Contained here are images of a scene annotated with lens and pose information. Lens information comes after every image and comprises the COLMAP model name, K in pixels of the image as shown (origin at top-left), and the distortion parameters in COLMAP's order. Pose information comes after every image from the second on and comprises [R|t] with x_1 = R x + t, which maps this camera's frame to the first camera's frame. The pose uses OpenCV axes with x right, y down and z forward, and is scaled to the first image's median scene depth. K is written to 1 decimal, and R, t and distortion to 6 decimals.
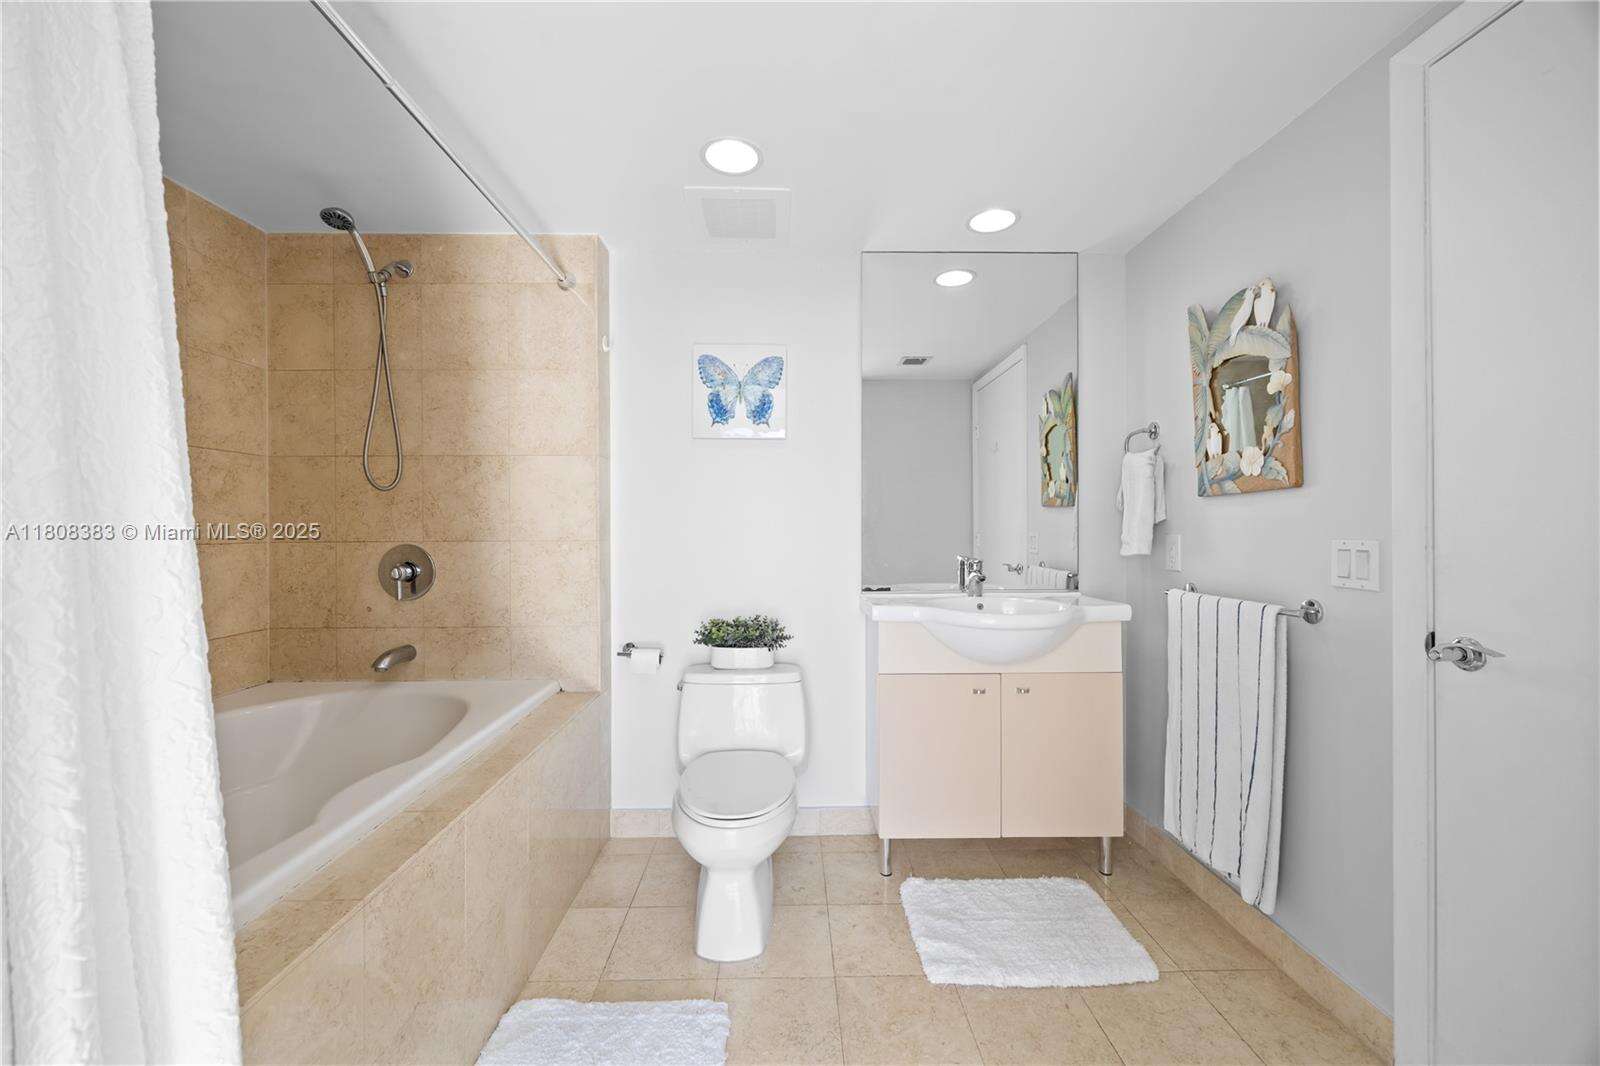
lens RADIAL K [[617.1, 0, 797.6], [0, 617.1, 523.7], [0, 0, 1]] dist [0.002286, 0.000204]
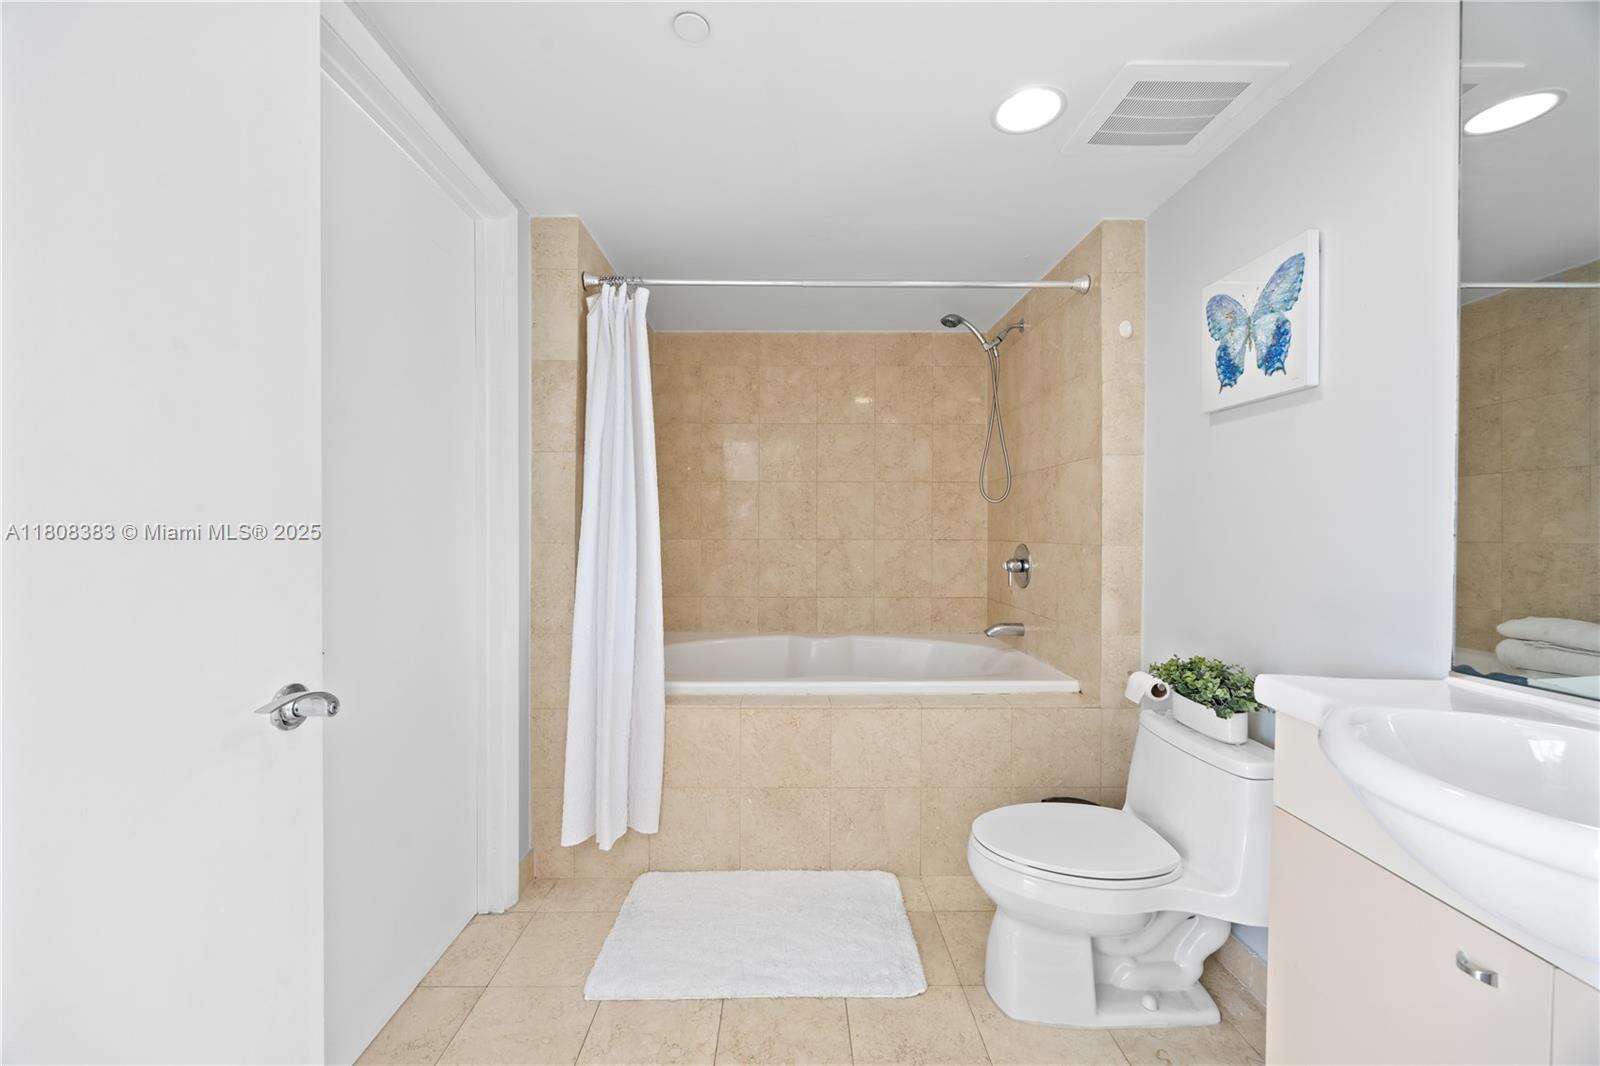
lens RADIAL K [[617.1, 0, 796.5], [0, 617.1, 536.1], [0, 0, 1]] dist [0.002286, 0.000204]
pose [[-0.007571, 0.012142, -0.999898, 0.589404], [-0.001155, 0.999926, 0.012151, 0.001453], [0.999971, 0.001247, -0.007556, 0.510342]]
